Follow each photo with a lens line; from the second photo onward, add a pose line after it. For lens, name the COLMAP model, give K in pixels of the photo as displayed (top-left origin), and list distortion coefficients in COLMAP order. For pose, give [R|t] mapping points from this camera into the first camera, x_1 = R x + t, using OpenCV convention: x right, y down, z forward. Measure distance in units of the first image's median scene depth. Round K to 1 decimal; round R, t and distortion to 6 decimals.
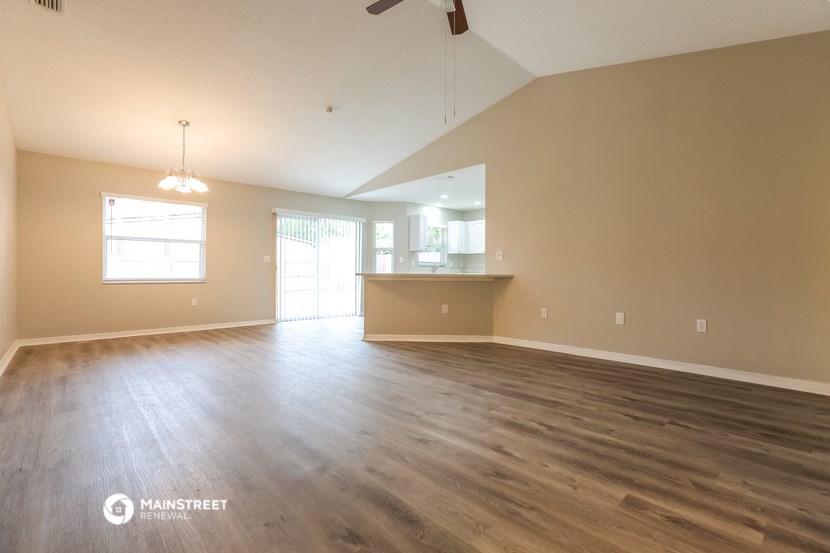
lens RADIAL K [[376.8, 0, 411.6], [0, 376.8, 276.8], [0, 0, 1]] dist [-0.013799, -0.000626]
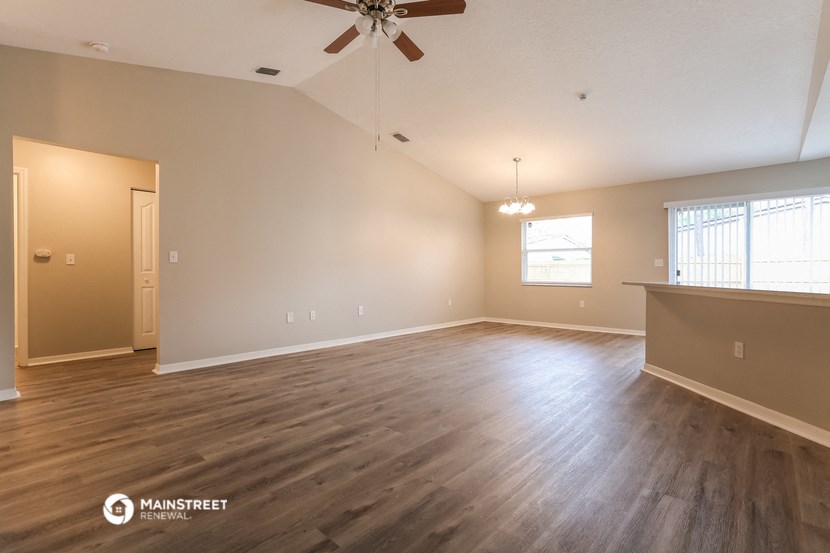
lens RADIAL K [[376.8, 0, 414.6], [0, 376.8, 272.2], [0, 0, 1]] dist [-0.013799, -0.000626]
pose [[0.094820, -0.004946, -0.995482, 1.373980], [-0.008412, 0.999948, -0.005769, -0.045406], [0.995459, 0.008921, 0.094773, 1.129757]]
